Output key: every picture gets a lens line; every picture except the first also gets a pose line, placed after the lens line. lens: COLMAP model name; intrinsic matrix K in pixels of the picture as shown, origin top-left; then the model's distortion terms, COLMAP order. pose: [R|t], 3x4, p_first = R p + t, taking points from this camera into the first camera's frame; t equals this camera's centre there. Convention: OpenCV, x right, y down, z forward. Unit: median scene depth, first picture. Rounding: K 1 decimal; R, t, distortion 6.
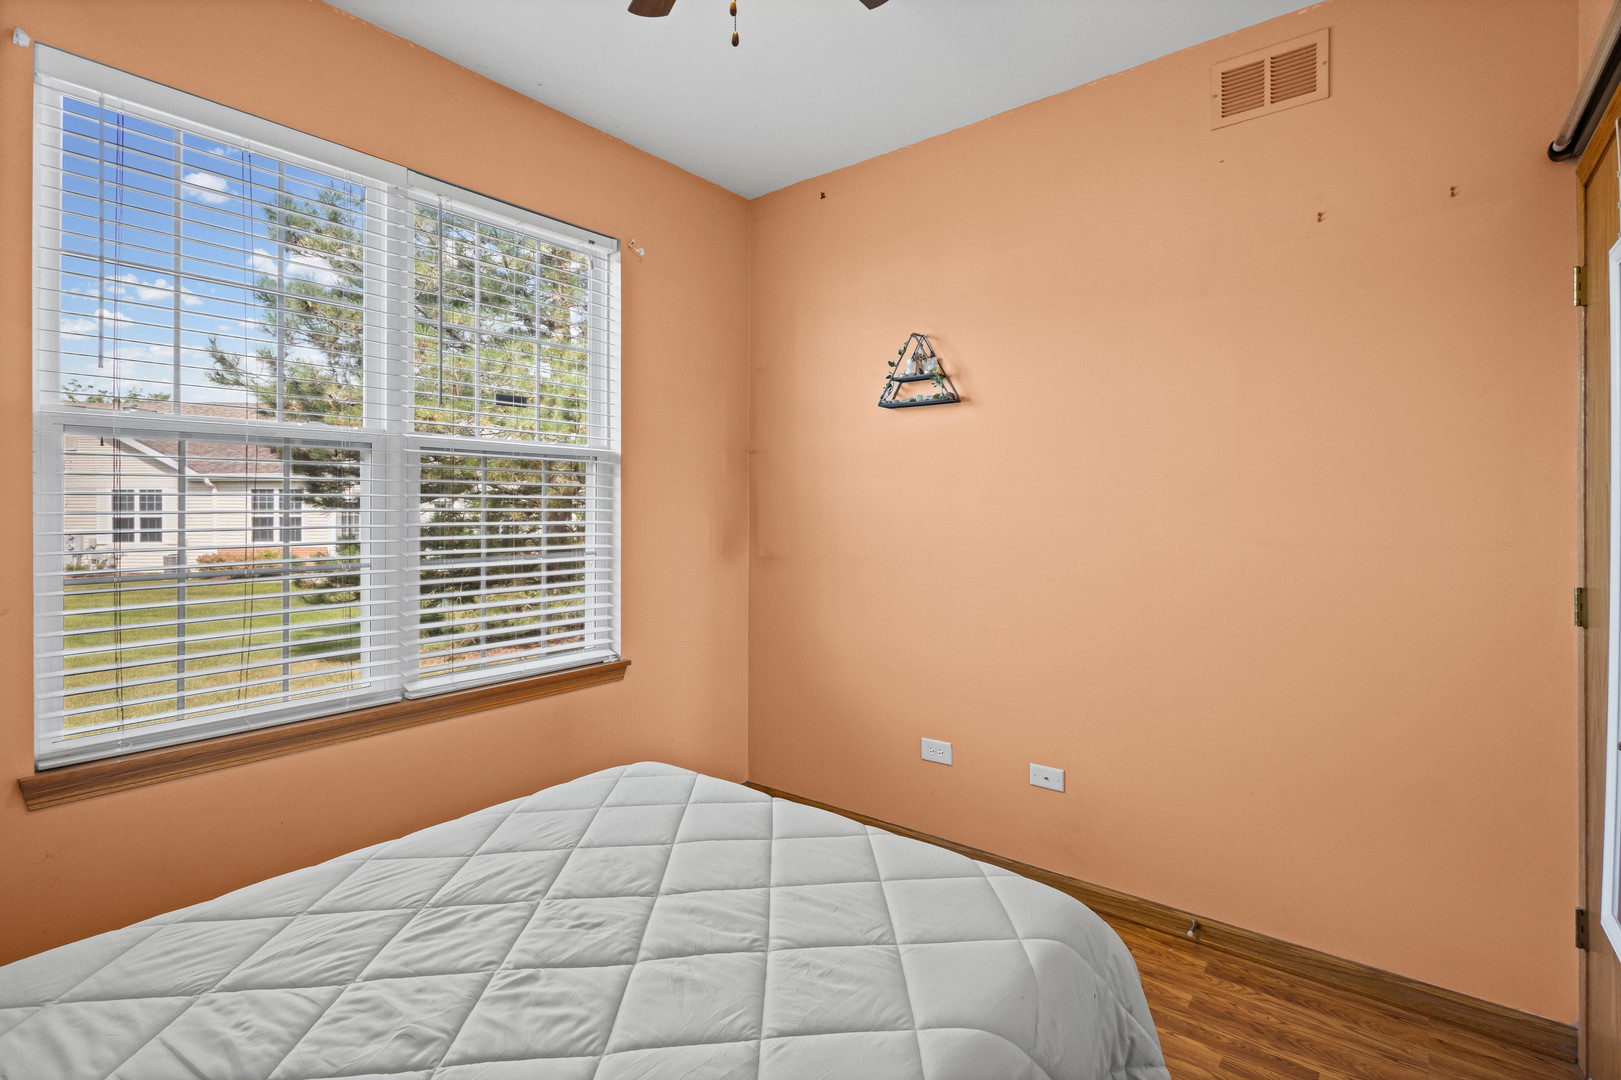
lens RADIAL K [[765.1, 0, 810.8], [0, 765.1, 502.2], [0, 0, 1]] dist [0.009382, -0.001334]
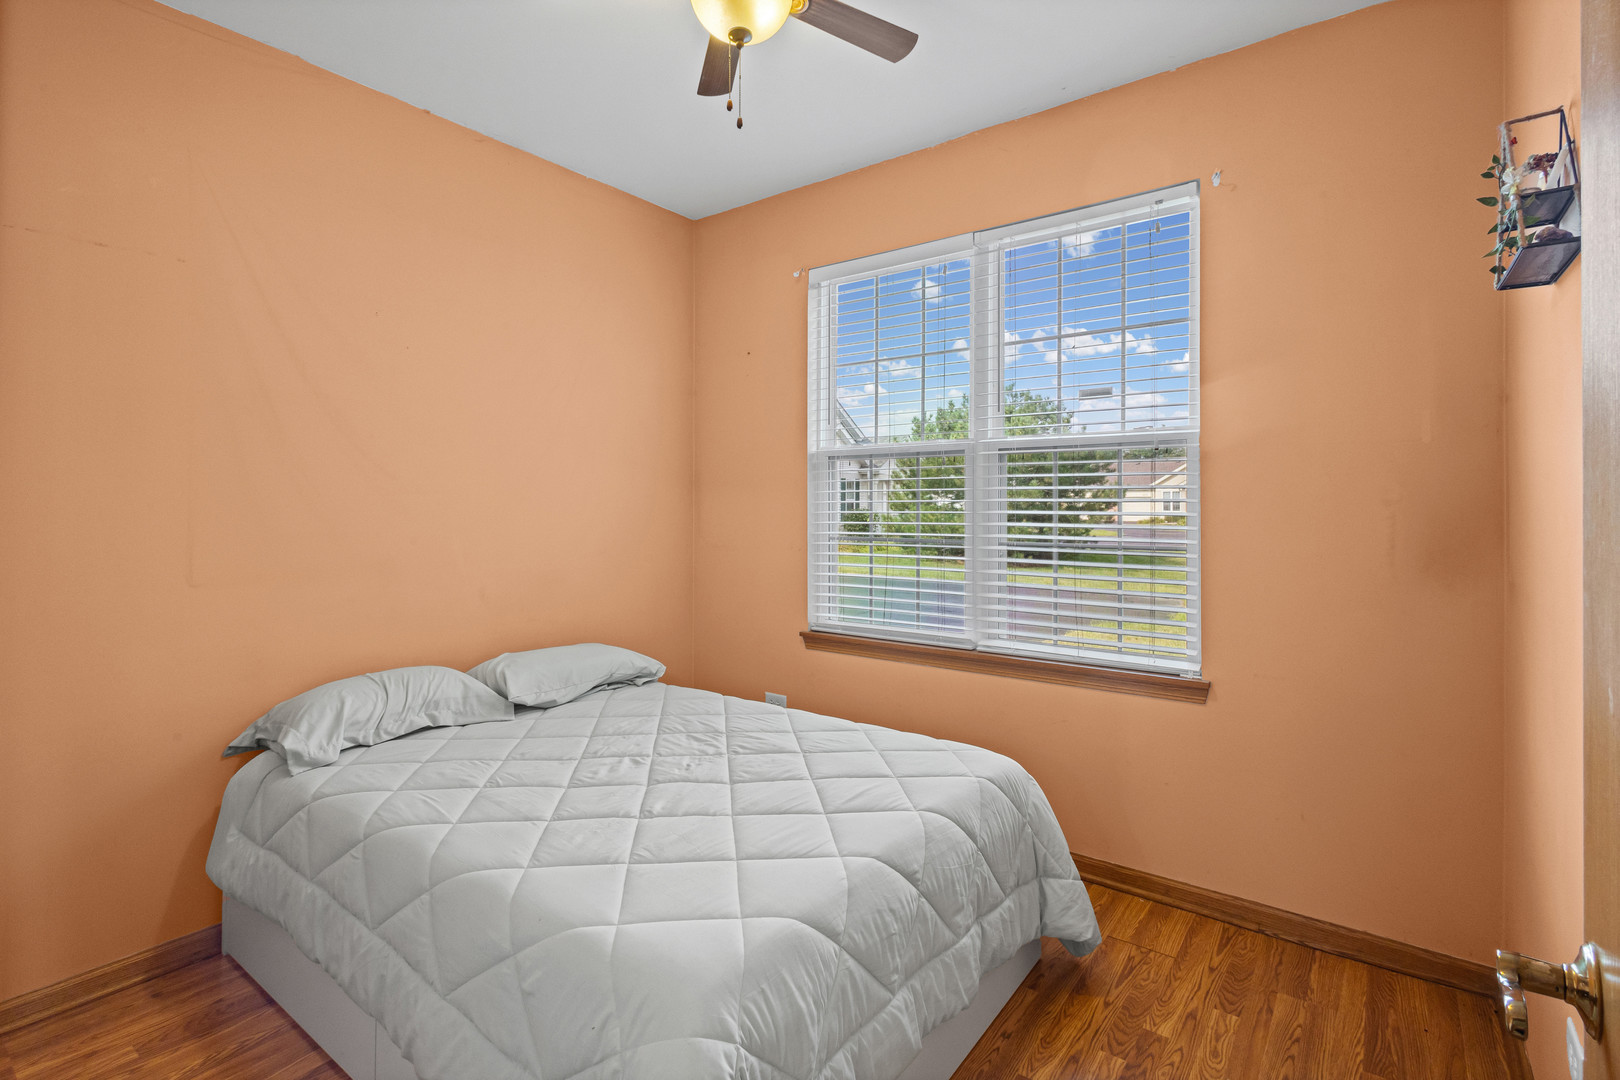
lens RADIAL K [[764.7, 0, 810.3], [0, 764.7, 502.2], [0, 0, 1]] dist [0.009382, -0.001334]
pose [[0.023842, 0.003676, -0.999709, 1.085159], [0.012665, 0.999912, 0.003978, 0.006083], [0.999636, -0.012756, 0.023793, 1.037707]]
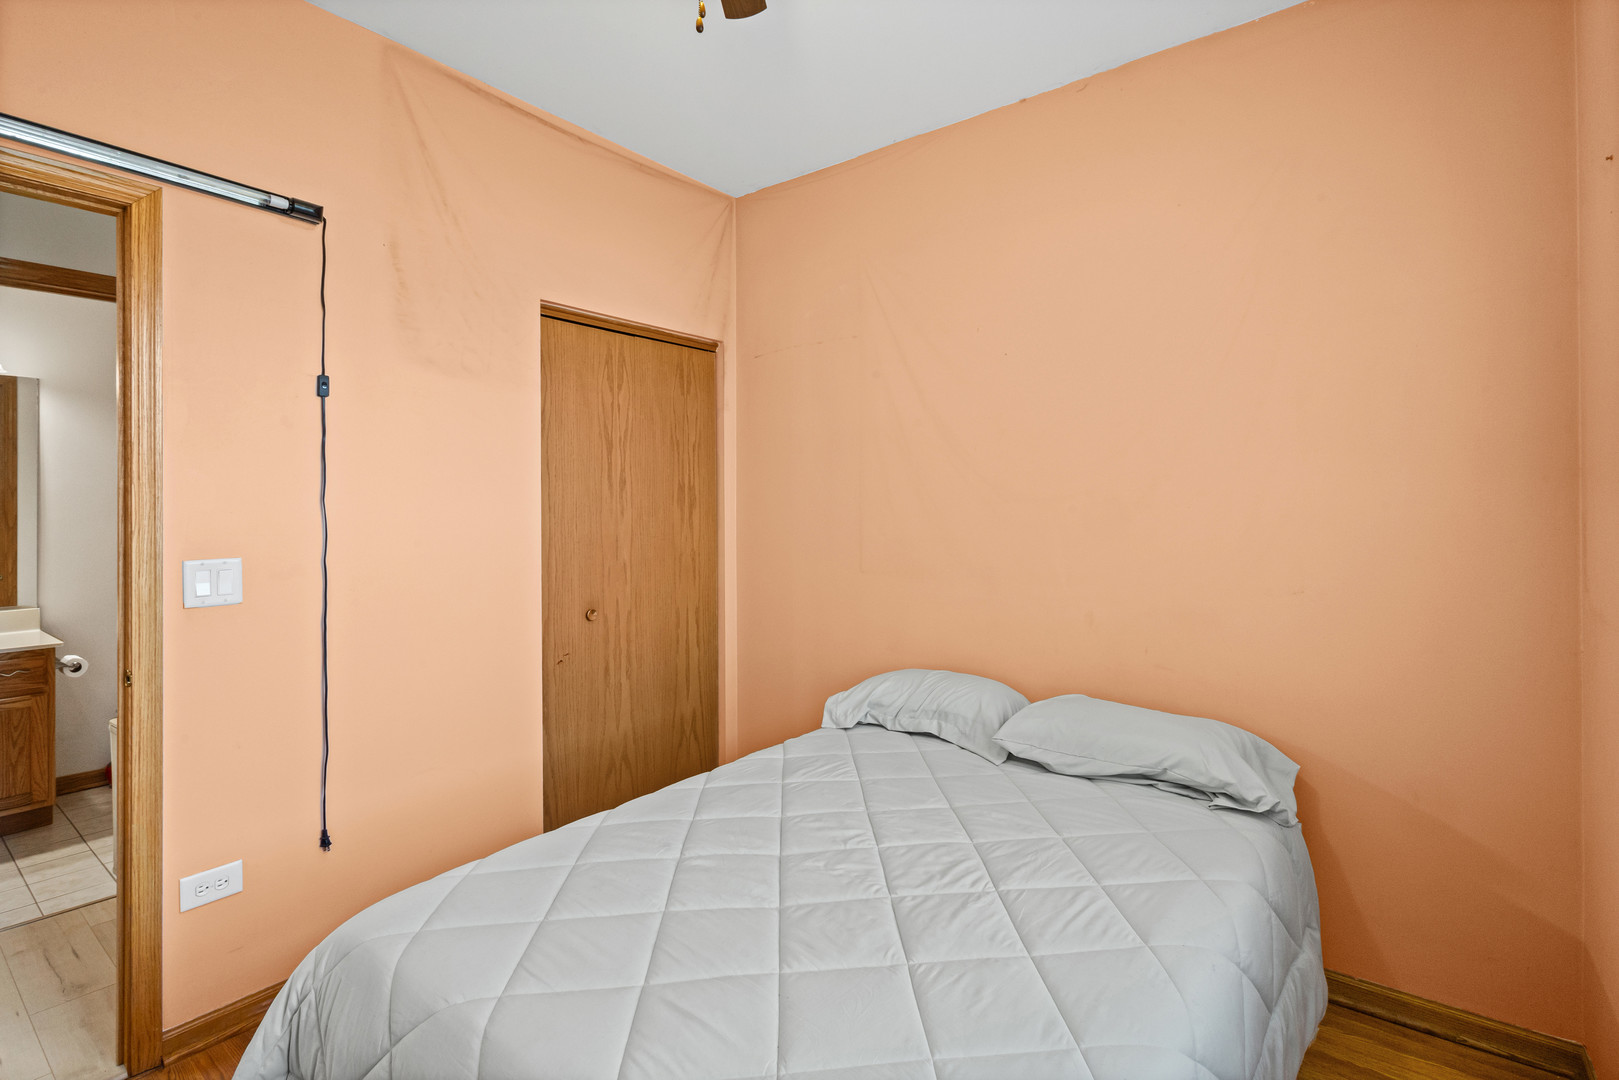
lens RADIAL K [[764.2, 0, 809.8], [0, 764.2, 502.2], [0, 0, 1]] dist [0.009382, -0.001334]
pose [[-0.999968, 0.004148, -0.006856, -0.219266], [0.004231, 0.999916, -0.012232, 0.002889], [0.006805, -0.012261, -0.999902, 1.854890]]
